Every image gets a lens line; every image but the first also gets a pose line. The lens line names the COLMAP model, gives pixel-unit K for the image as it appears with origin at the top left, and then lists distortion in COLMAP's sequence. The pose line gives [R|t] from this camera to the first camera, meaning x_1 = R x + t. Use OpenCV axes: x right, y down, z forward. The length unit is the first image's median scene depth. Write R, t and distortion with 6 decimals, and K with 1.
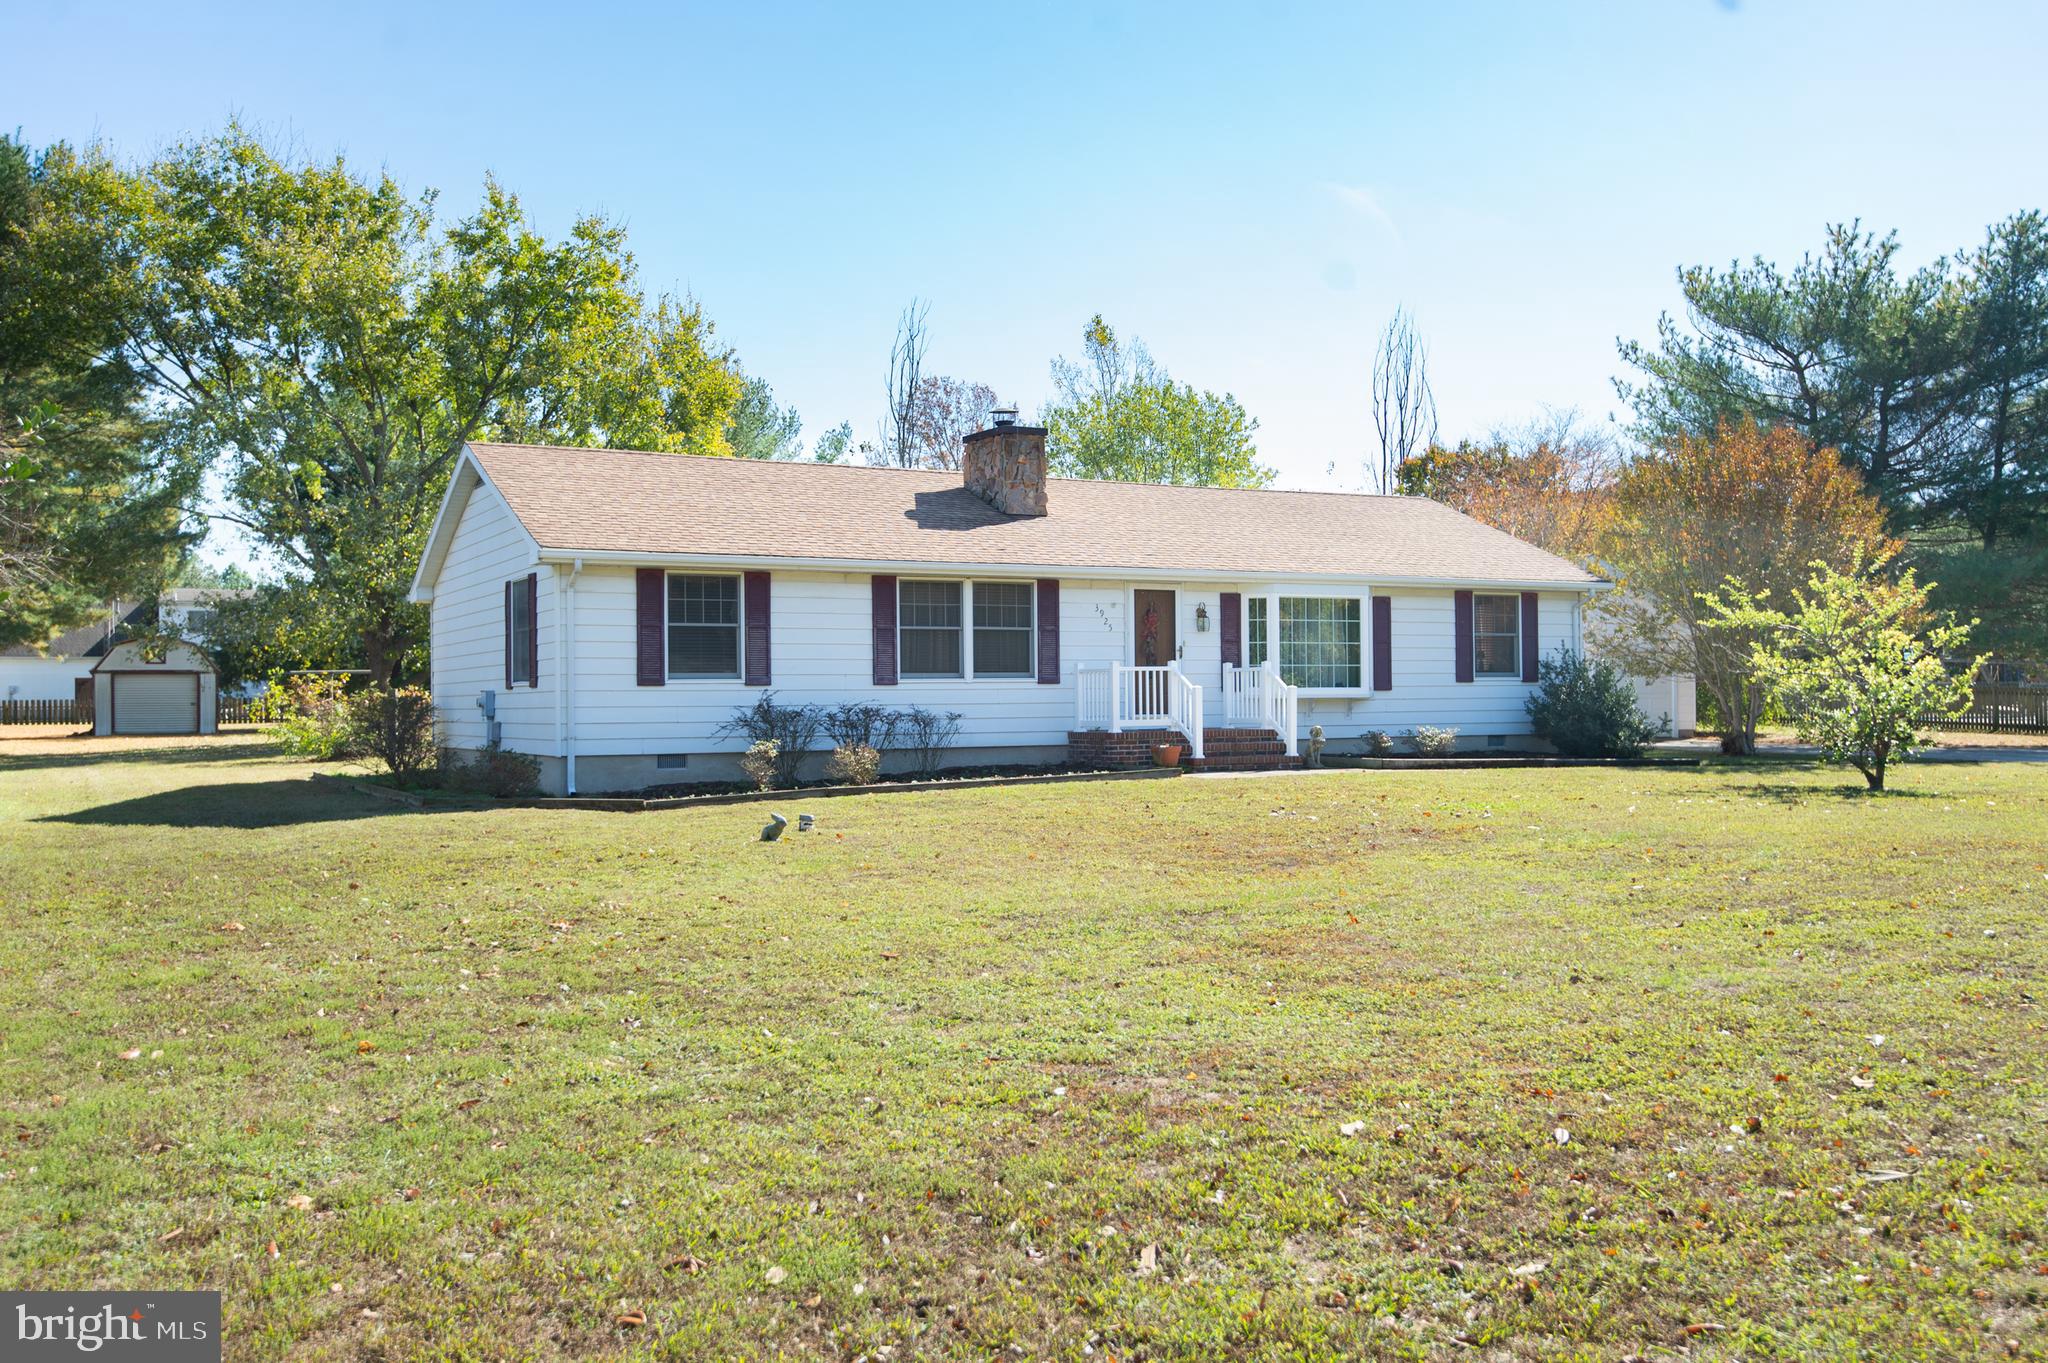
lens RADIAL K [[1774.1, 0, 1024.0], [0, 1774.1, 681.5], [0, 0, 1]] dist [0.022310, 0.000983]
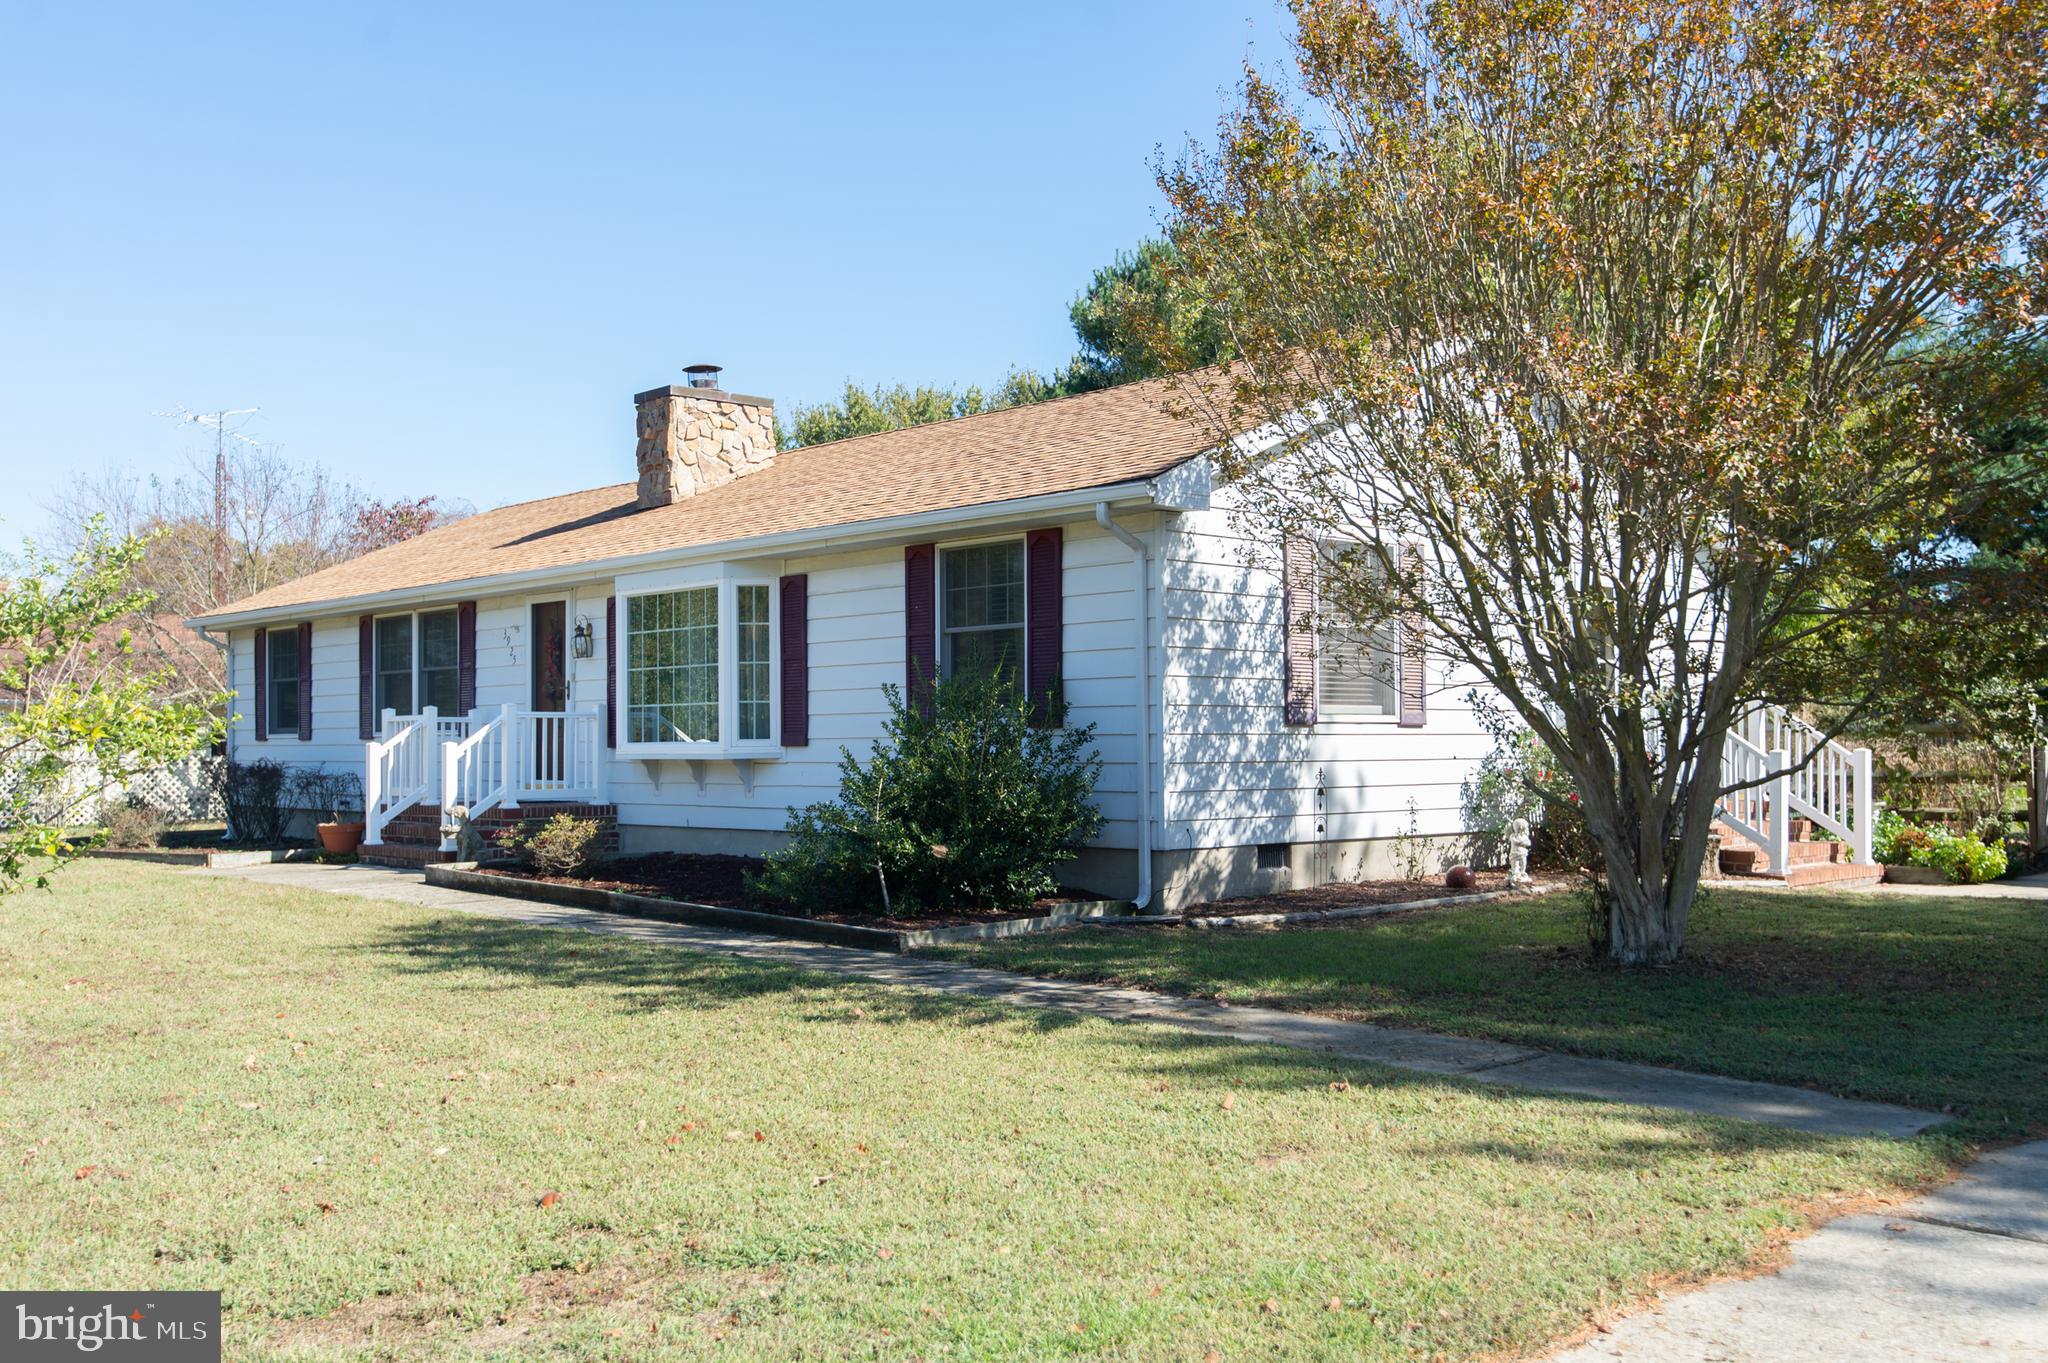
lens RADIAL K [[1839.7, 0, 1029.5], [0, 1839.7, 689.0], [0, 0, 1]] dist [0.021587, -0.017886]
pose [[0.270628, -0.018012, -0.962515, 0.841511], [0.017805, 0.999748, -0.013702, -0.004017], [0.962519, -0.013430, 0.270880, 1.003439]]
